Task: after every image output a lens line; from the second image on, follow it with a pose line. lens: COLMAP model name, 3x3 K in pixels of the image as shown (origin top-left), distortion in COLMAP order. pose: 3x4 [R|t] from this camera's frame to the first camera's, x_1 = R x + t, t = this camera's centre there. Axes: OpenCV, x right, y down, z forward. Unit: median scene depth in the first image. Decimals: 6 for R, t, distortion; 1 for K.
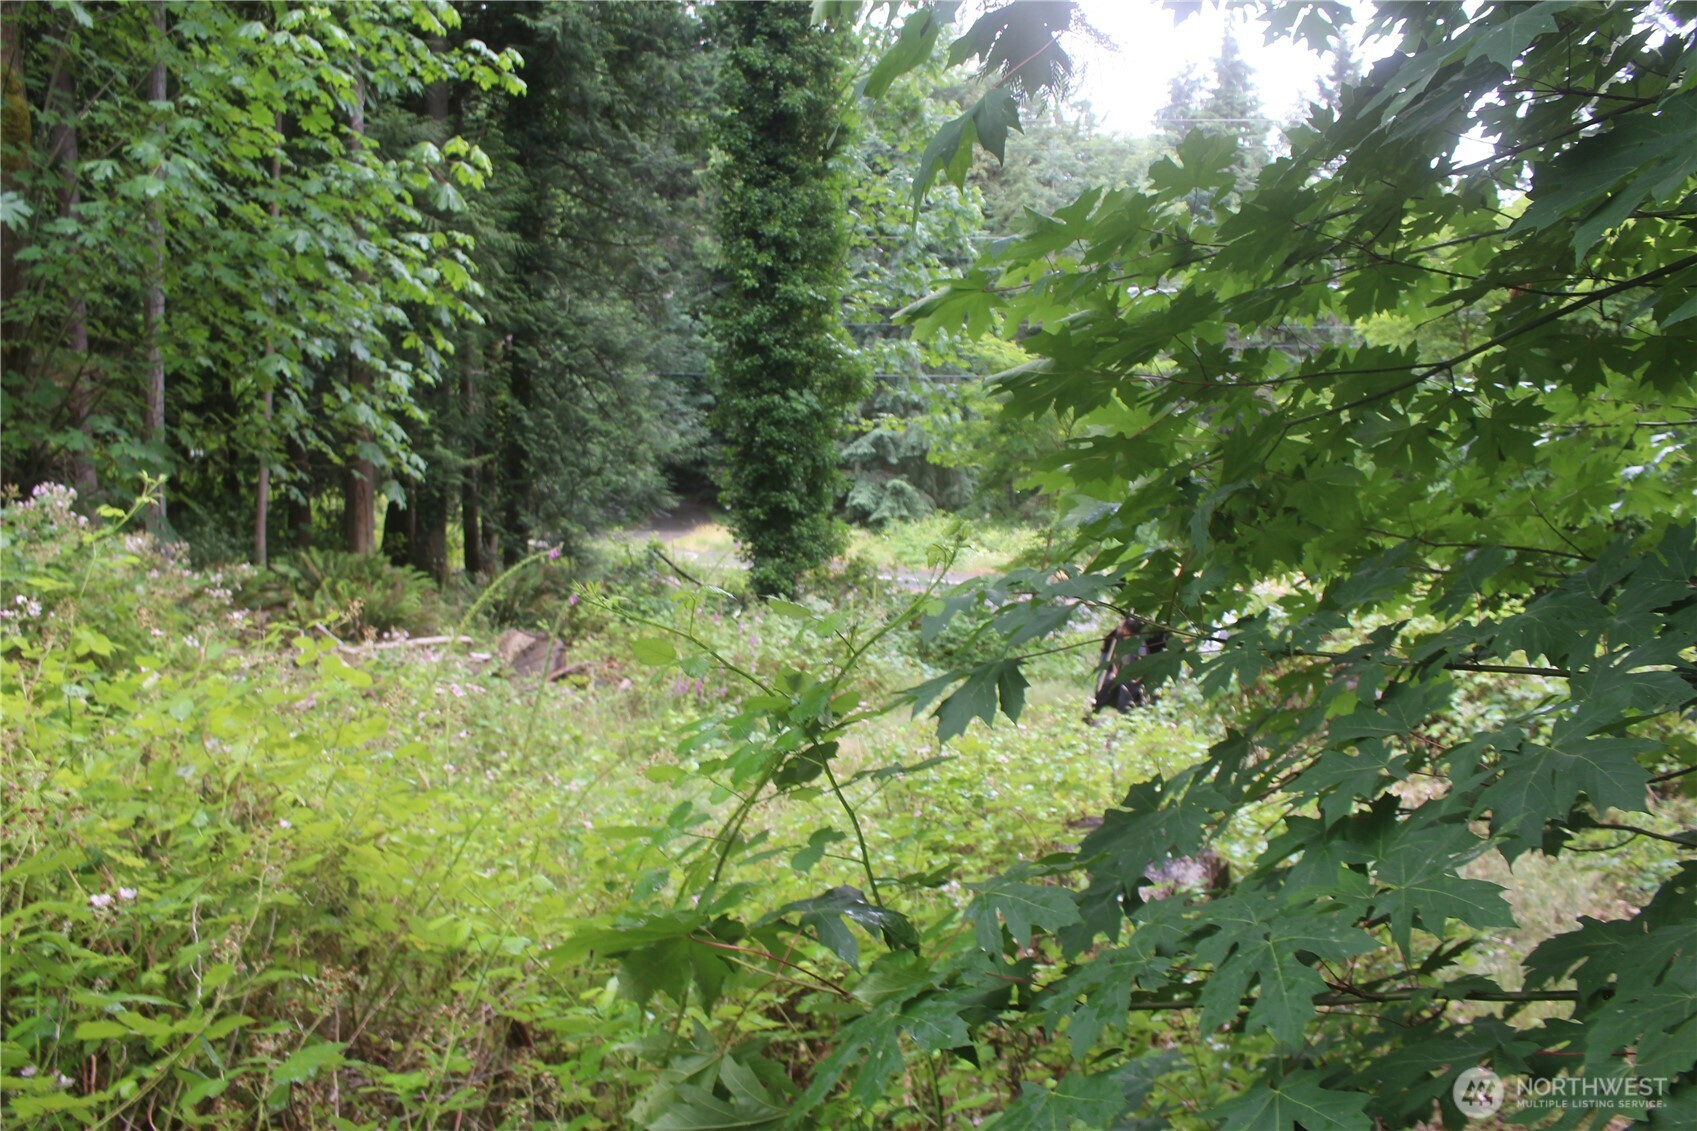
lens RADIAL K [[1397.2, 0, 827.0], [0, 1397.2, 567.4], [0, 0, 1]] dist [-0.162668, 0.111639]
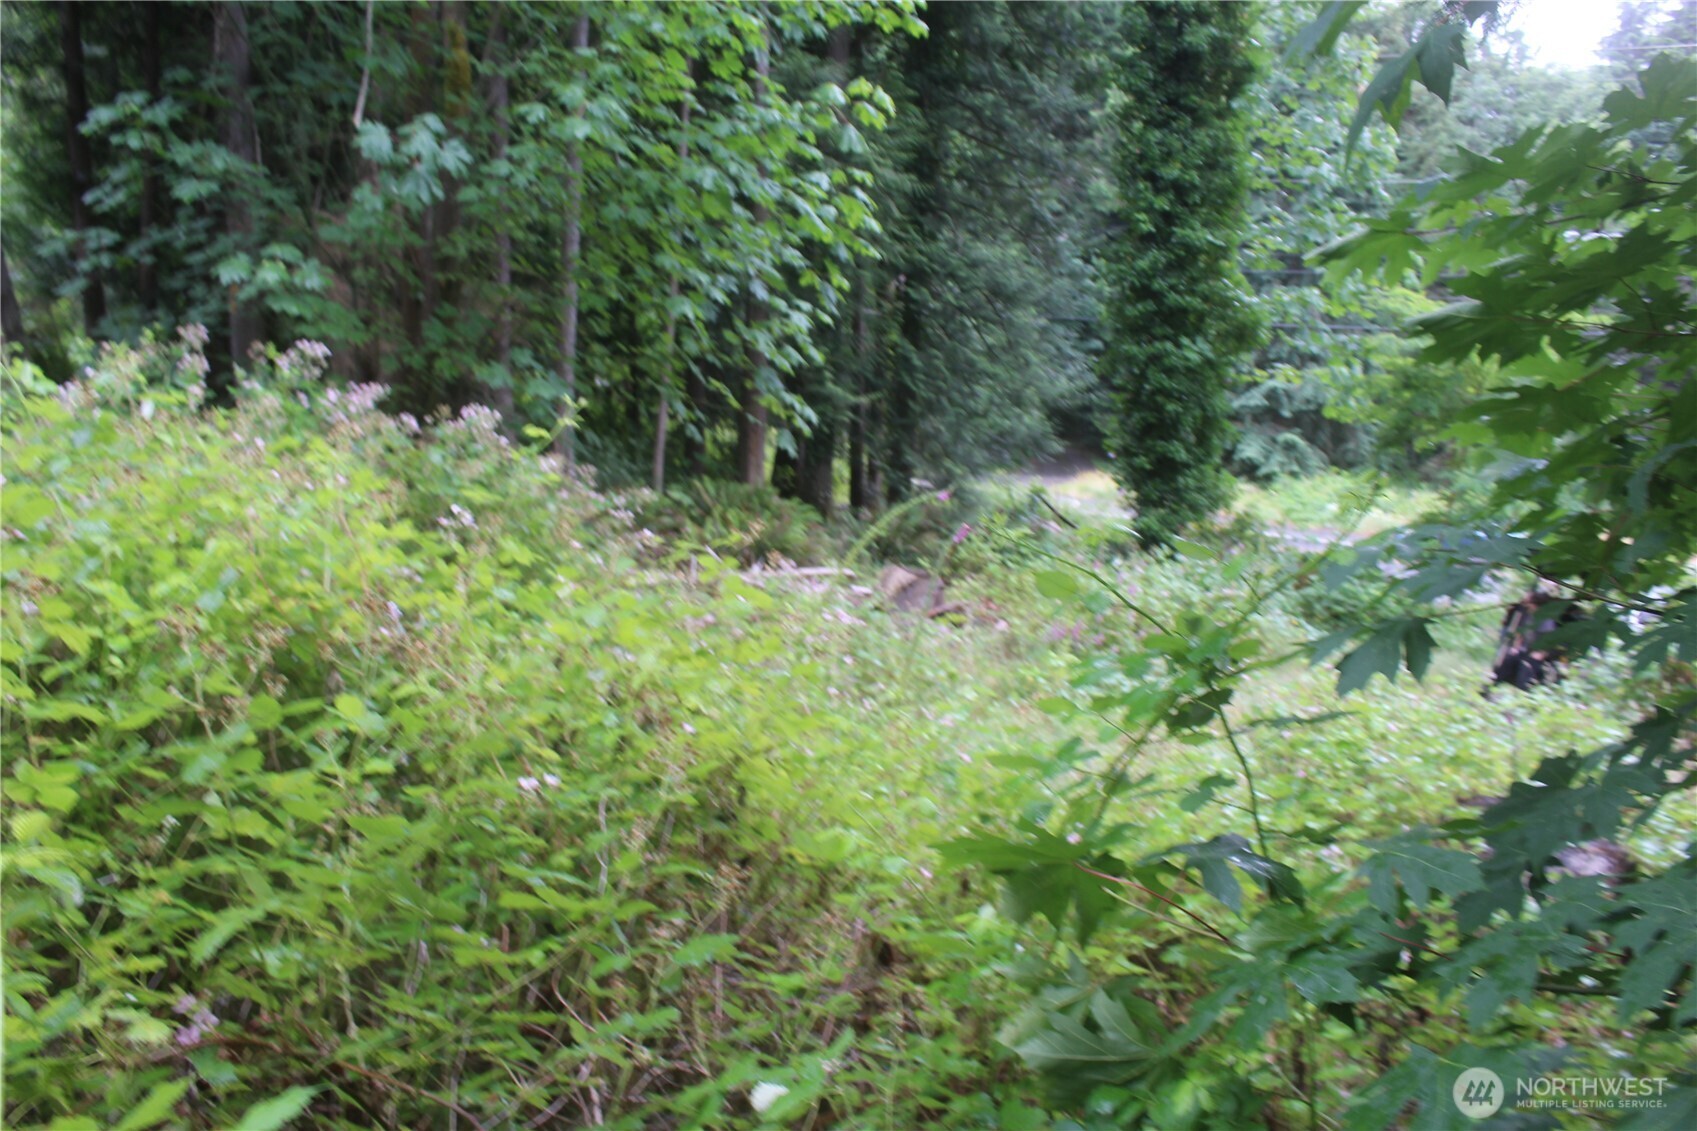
lens RADIAL K [[1397.2, 0, 827.0], [0, 1397.2, 567.4], [0, 0, 1]] dist [-0.162668, 0.111639]
pose [[0.962460, 0.058000, -0.265156, -0.002420], [-0.047348, 0.997800, 0.046396, 0.001219], [0.267264, -0.032100, 0.963089, -0.002220]]
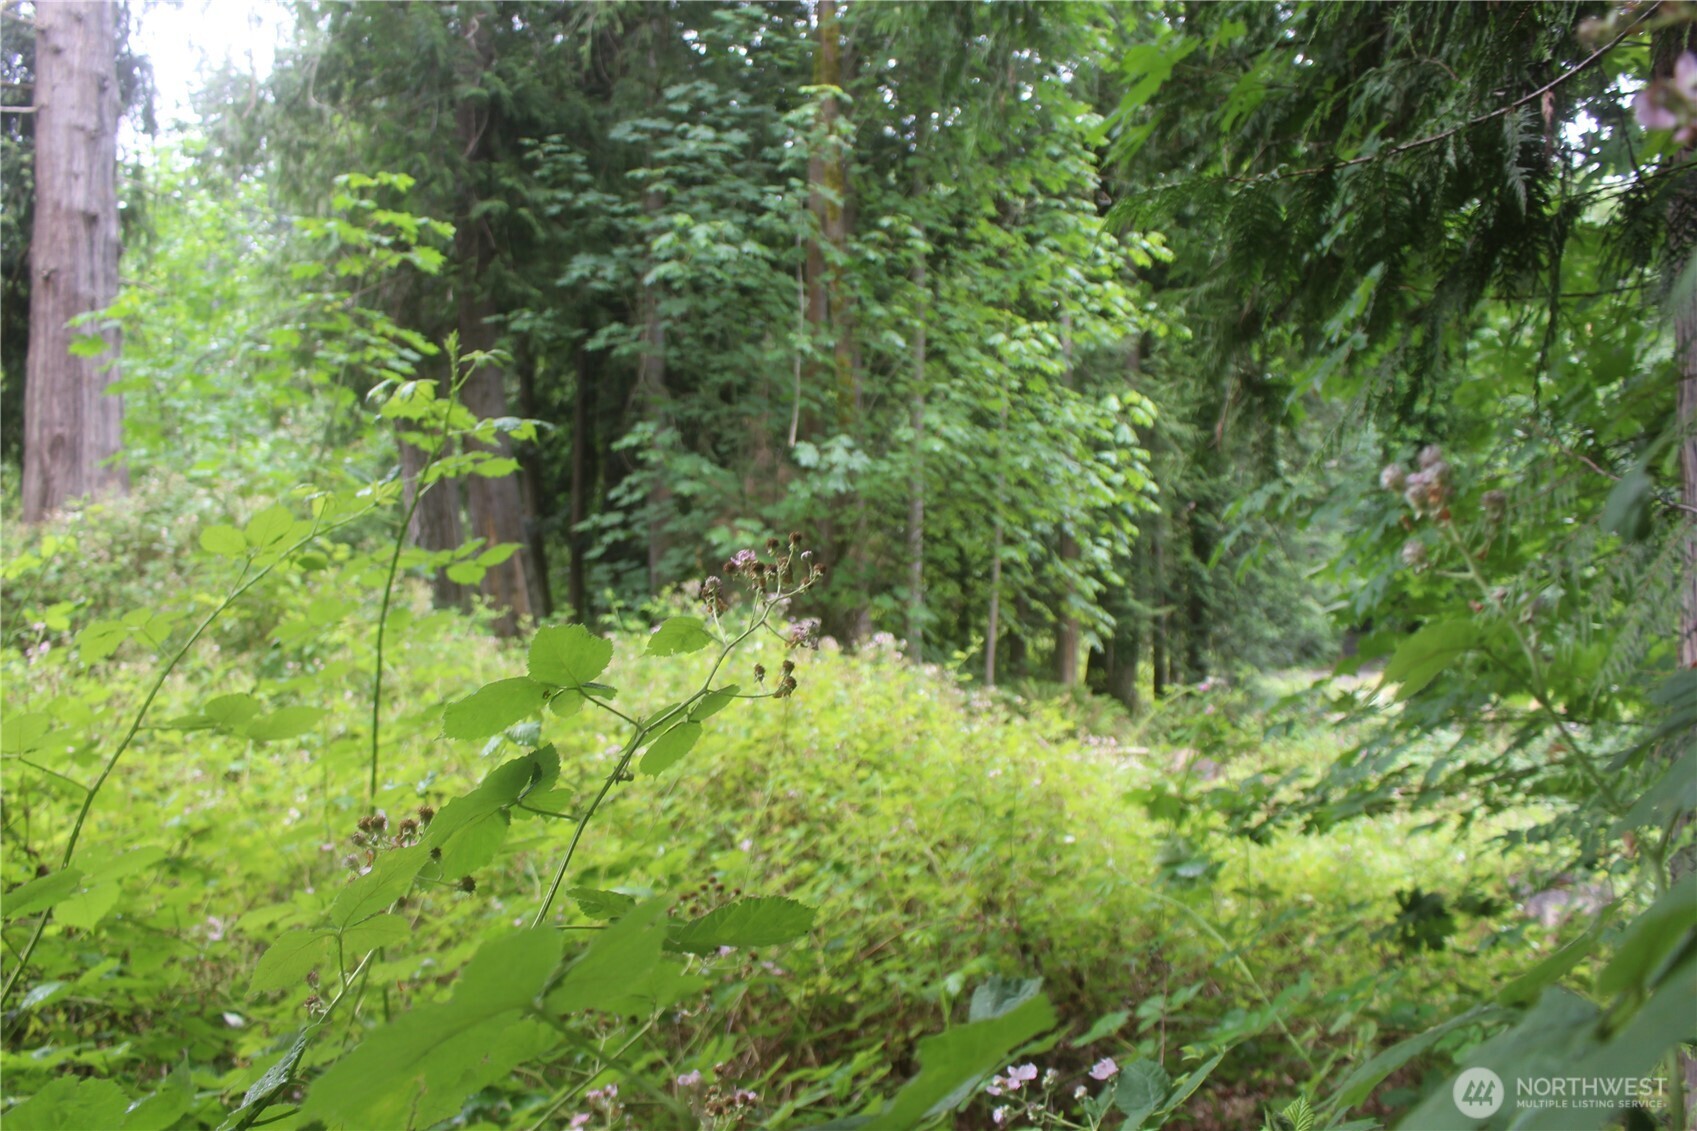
lens RADIAL K [[1397.2, 0, 827.0], [0, 1397.2, 567.4], [0, 0, 1]] dist [-0.162668, 0.111639]
pose [[0.878263, -0.012196, -0.478023, 0.124877], [-0.035694, 0.995214, -0.090971, 0.011456], [0.476844, 0.096959, 0.873624, -0.370513]]
